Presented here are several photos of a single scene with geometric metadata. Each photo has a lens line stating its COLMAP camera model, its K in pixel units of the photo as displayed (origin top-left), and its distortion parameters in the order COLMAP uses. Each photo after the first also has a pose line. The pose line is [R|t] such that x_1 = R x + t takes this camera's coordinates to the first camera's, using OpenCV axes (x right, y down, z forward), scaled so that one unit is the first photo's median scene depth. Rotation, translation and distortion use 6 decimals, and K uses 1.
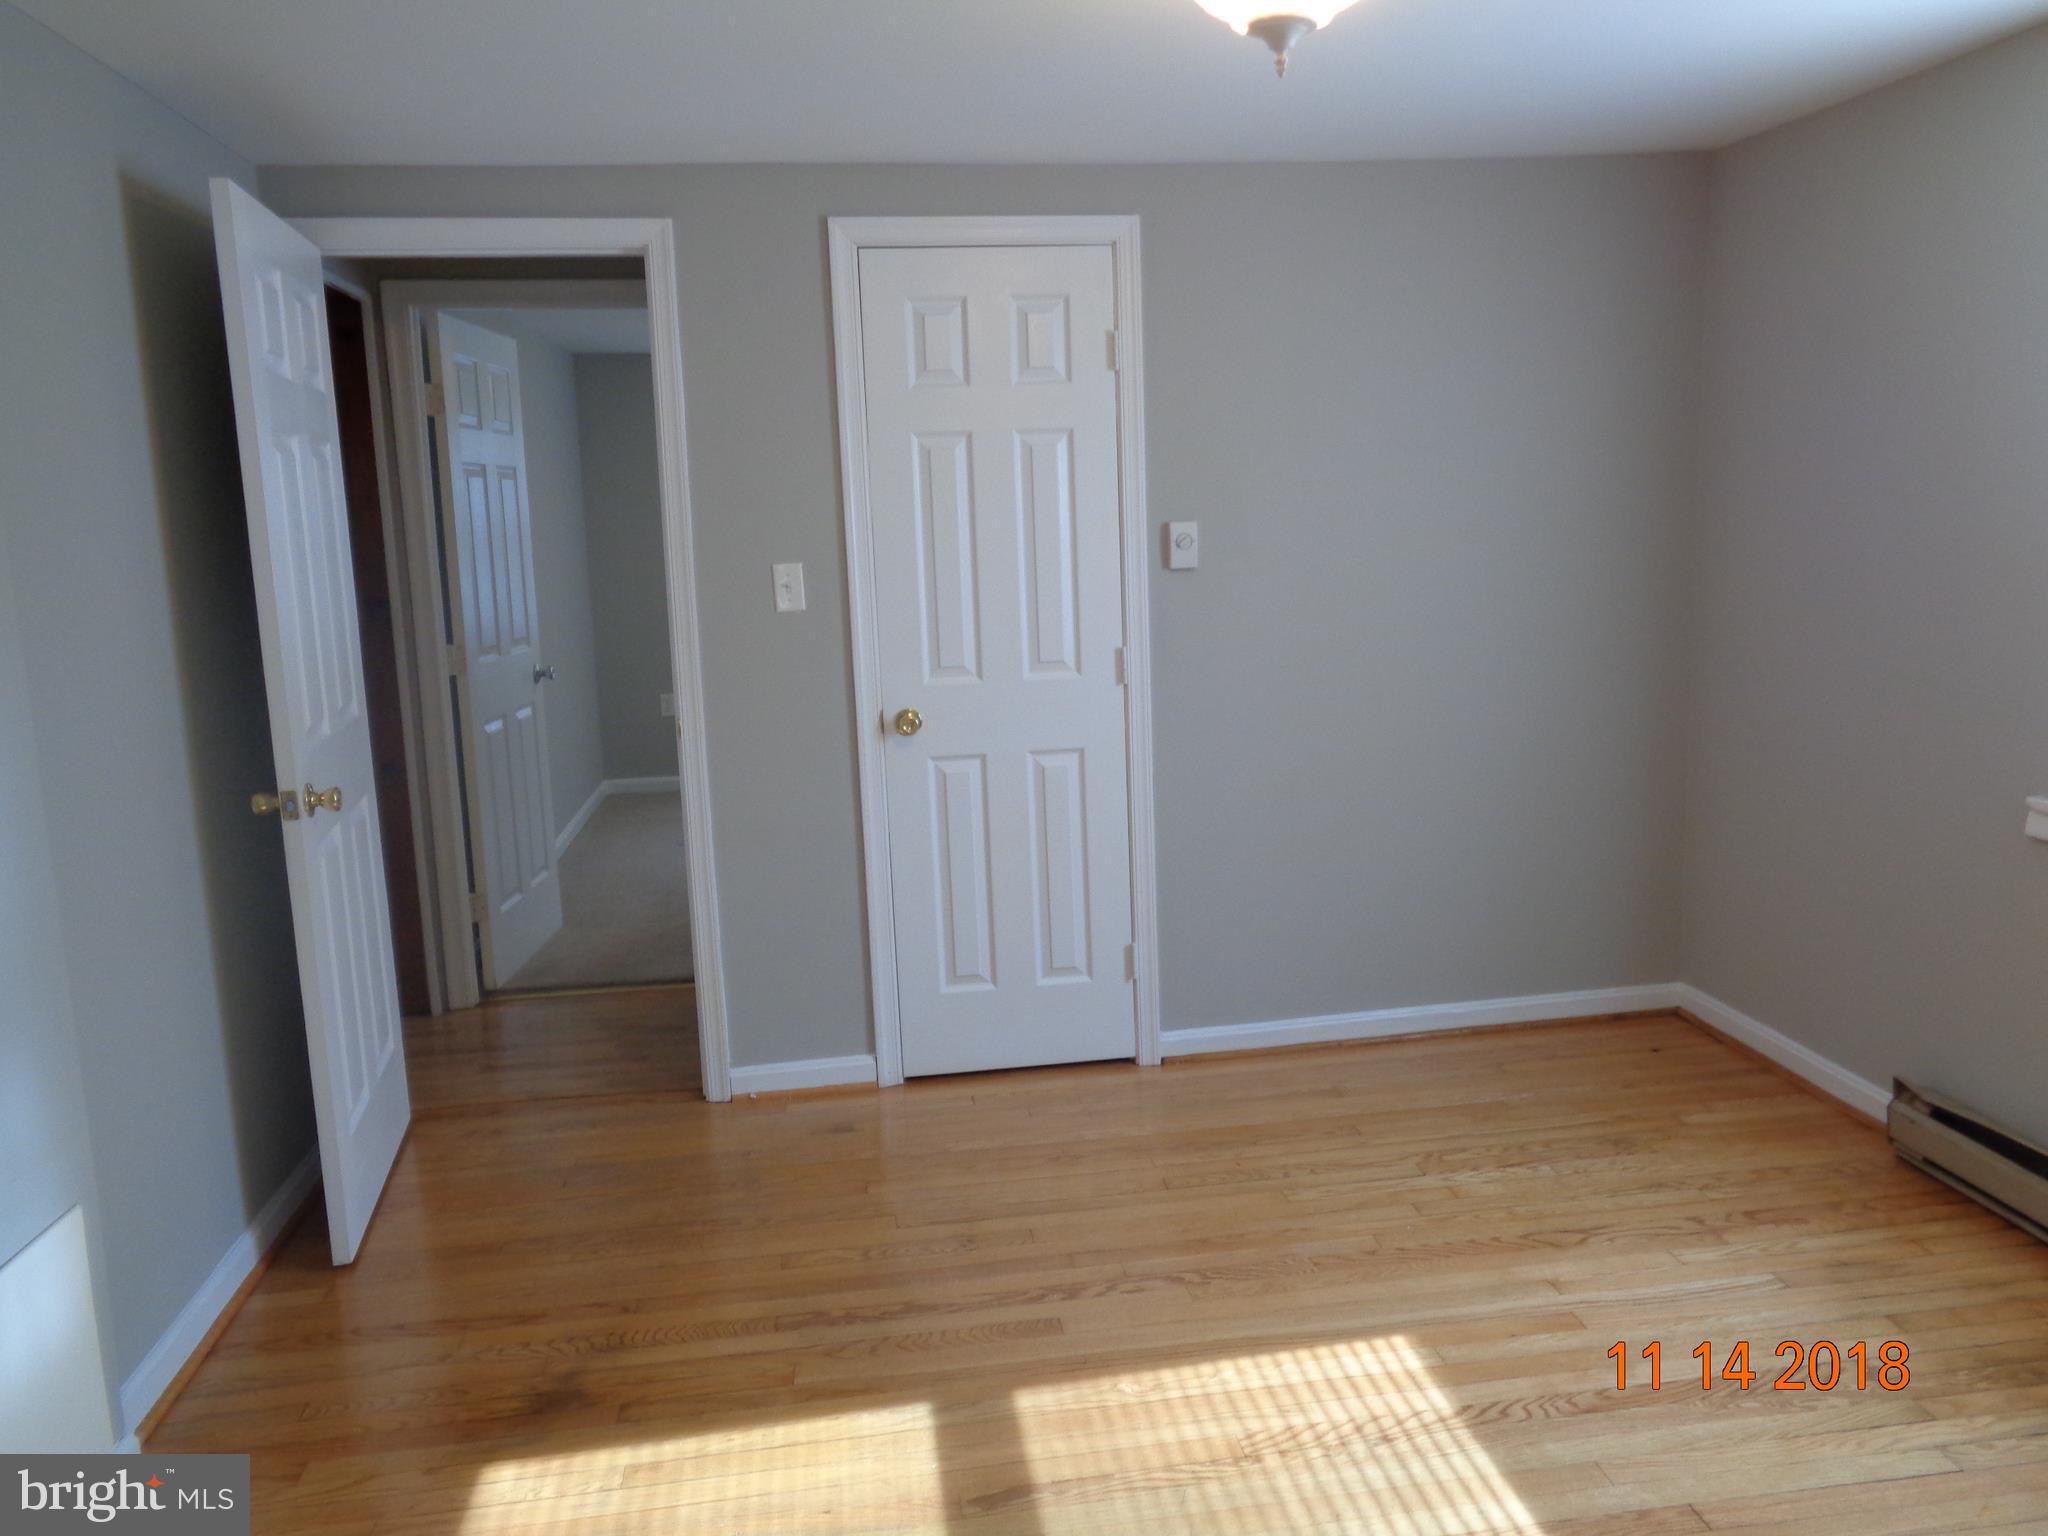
lens RADIAL K [[1522.3, 0, 1020.6], [0, 1522.3, 767.1], [0, 0, 1]] dist [-0.002934, 0.006967]
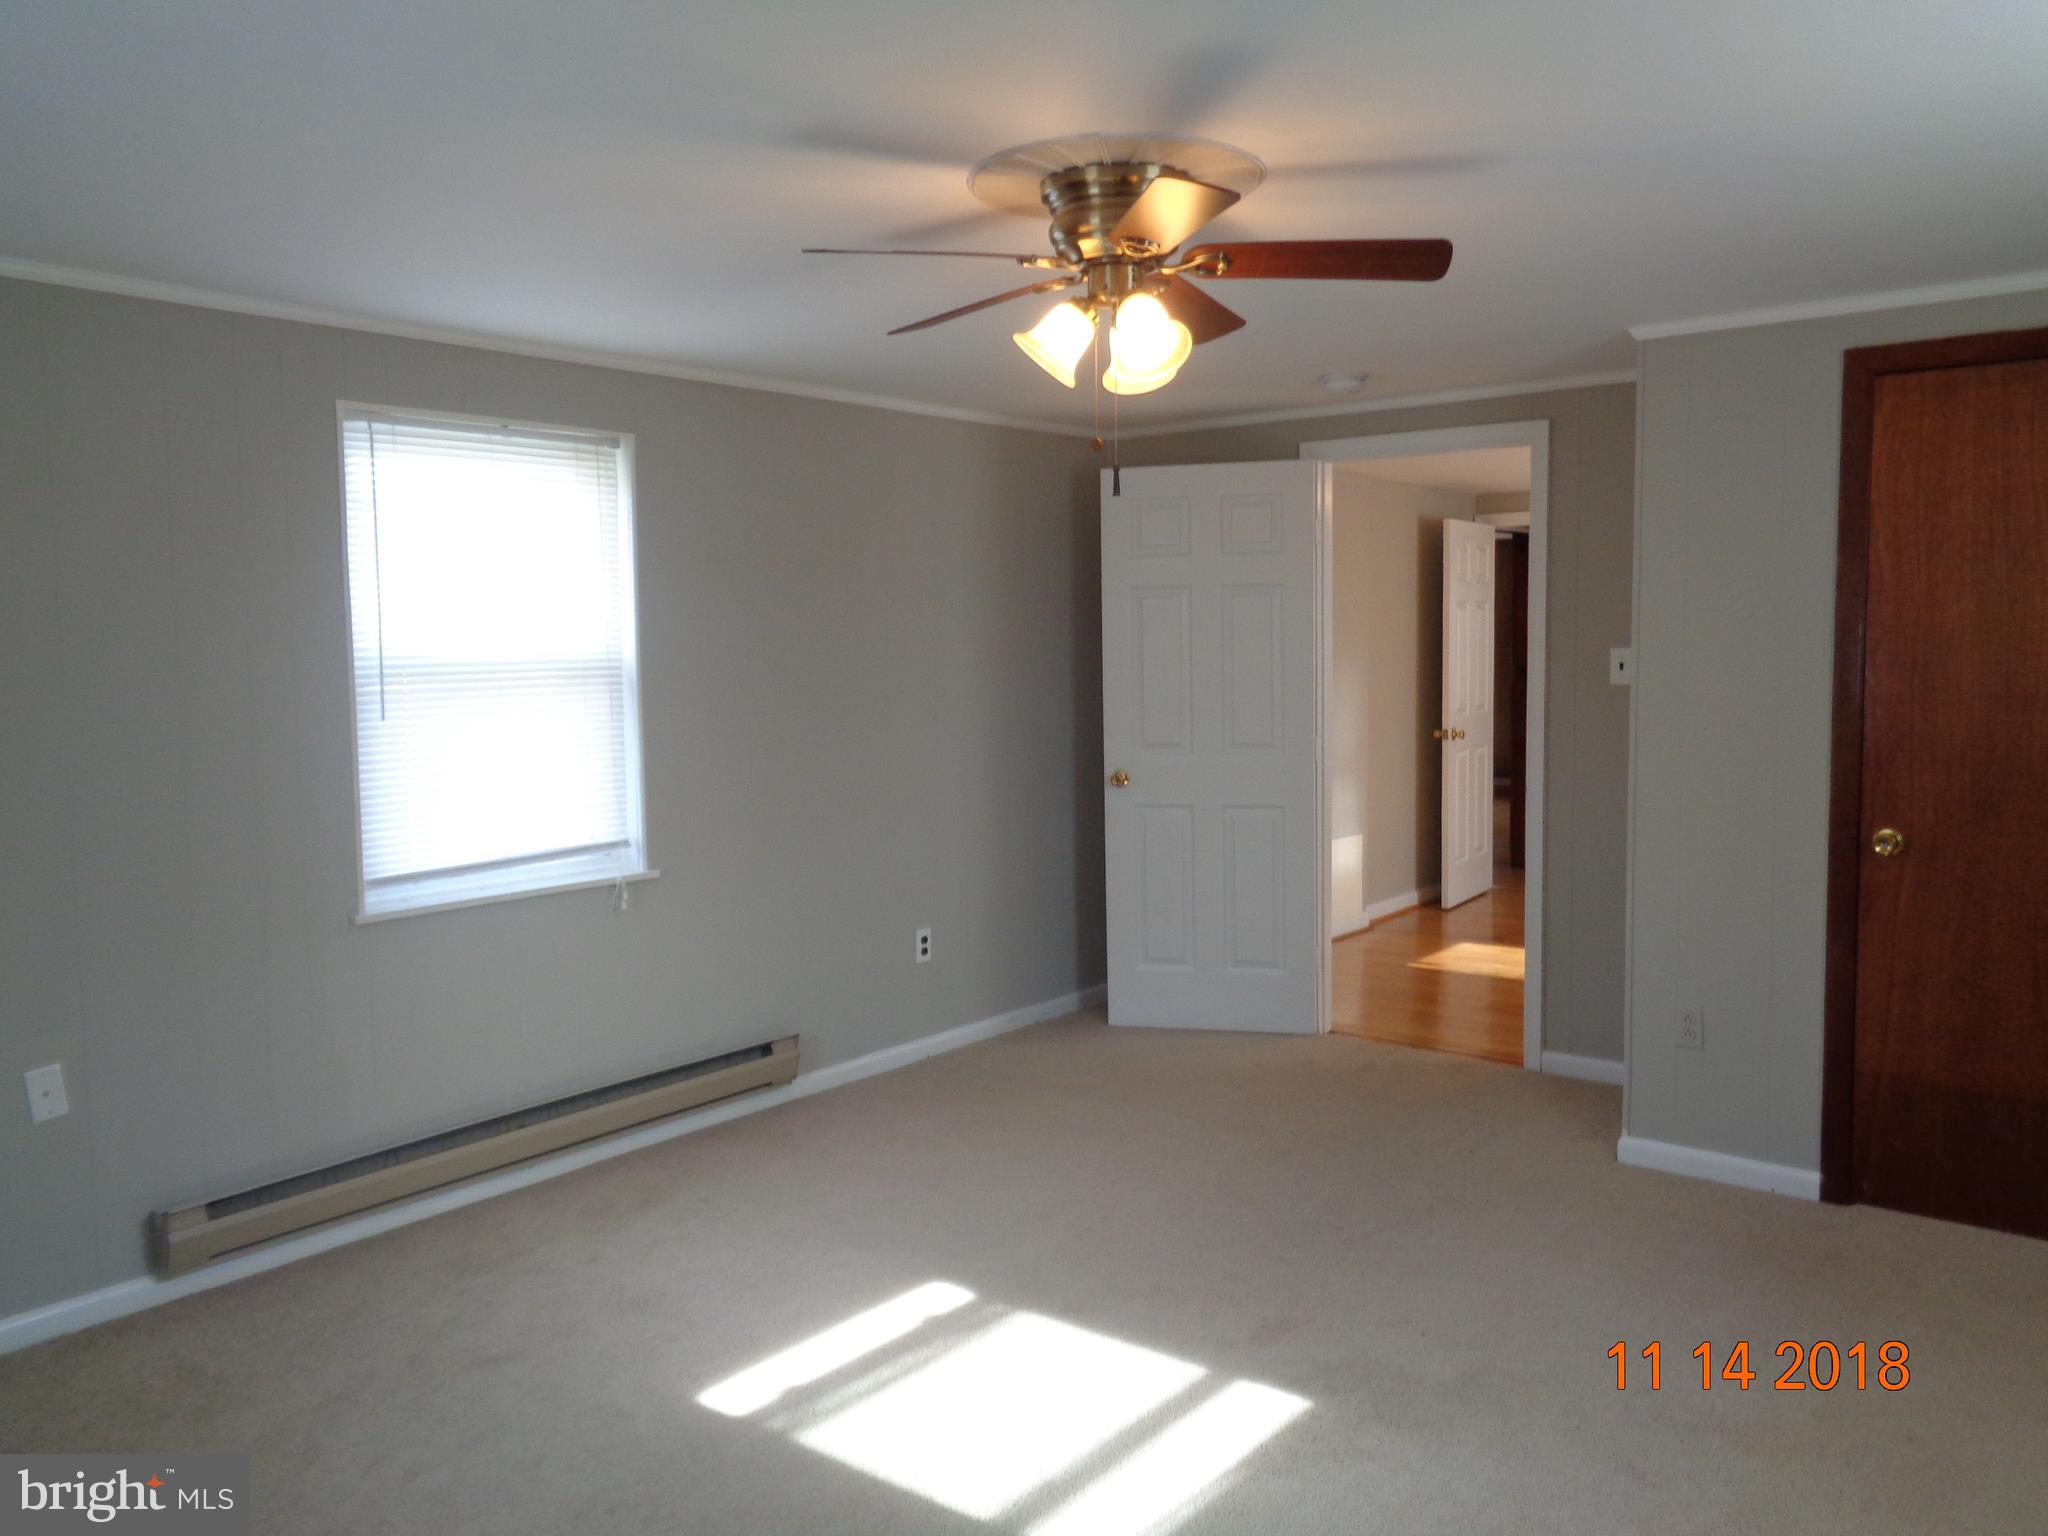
lens RADIAL K [[1513.2, 0, 1026.7], [0, 1513.2, 772.5], [0, 0, 1]] dist [0.000532, -0.000055]
pose [[0.679437, 0.089133, -0.728300, 0.982064], [-0.132755, 0.991146, -0.002548, 0.194712], [0.721624, 0.098417, 0.685254, -1.386108]]
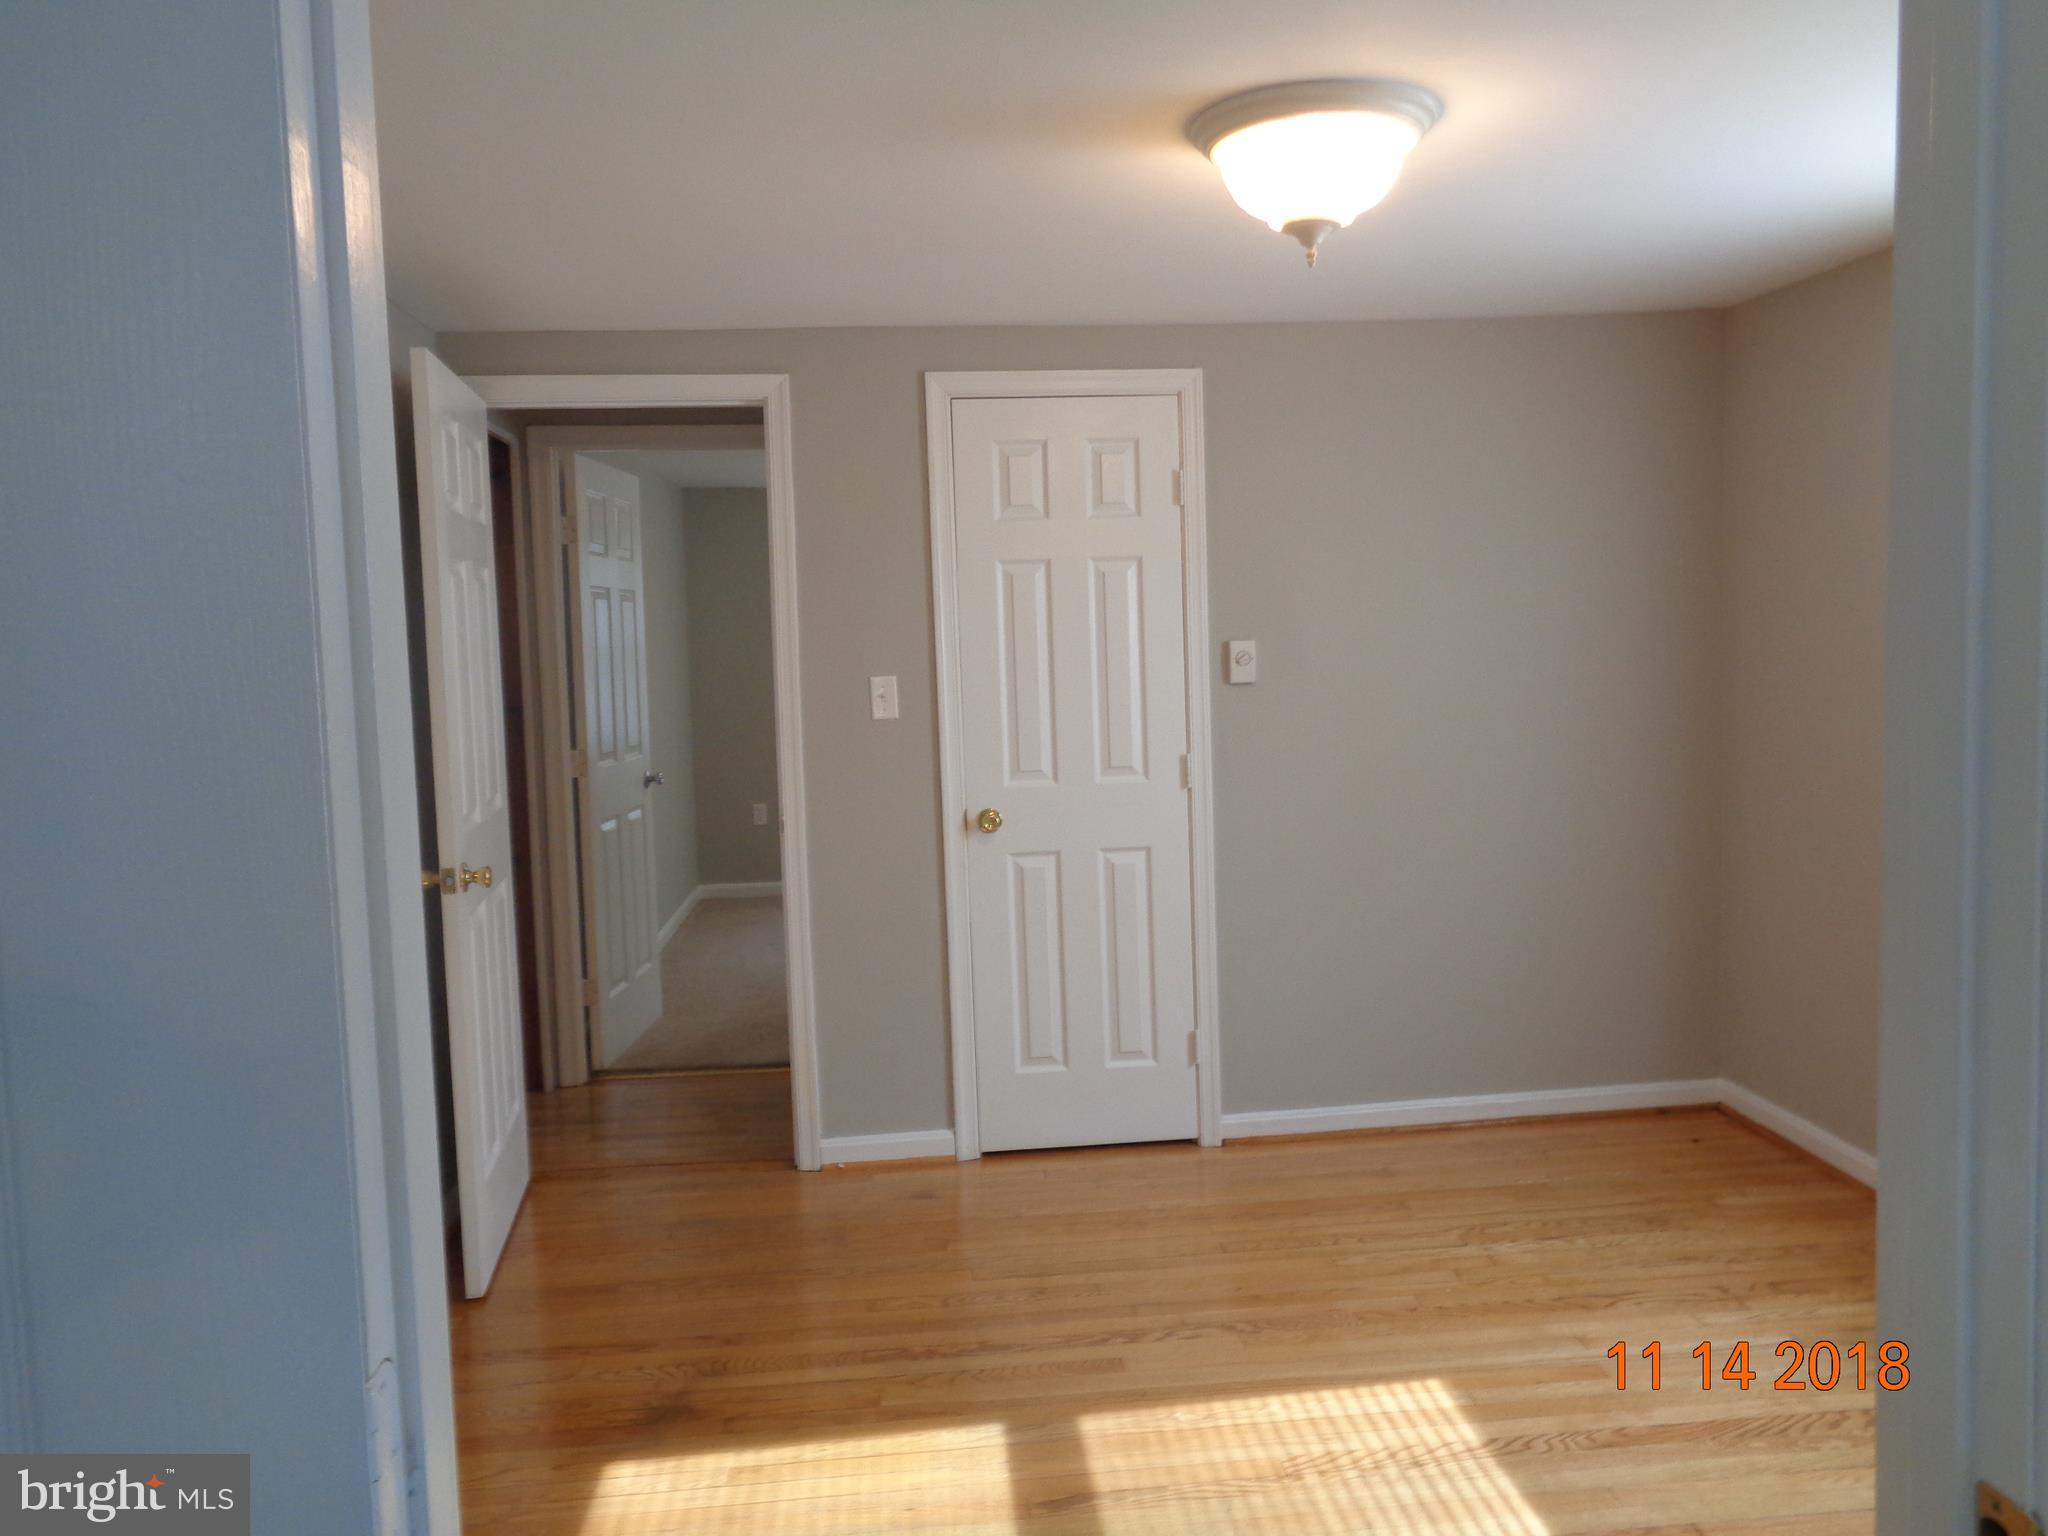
lens RADIAL K [[1522.3, 0, 1020.6], [0, 1522.3, 767.1], [0, 0, 1]] dist [-0.002934, 0.006967]
pose [[0.998667, 0.008356, -0.050928, 0.004919], [-0.012476, 0.996626, -0.081129, 0.026107], [0.050078, 0.081656, 0.995402, -0.115833]]
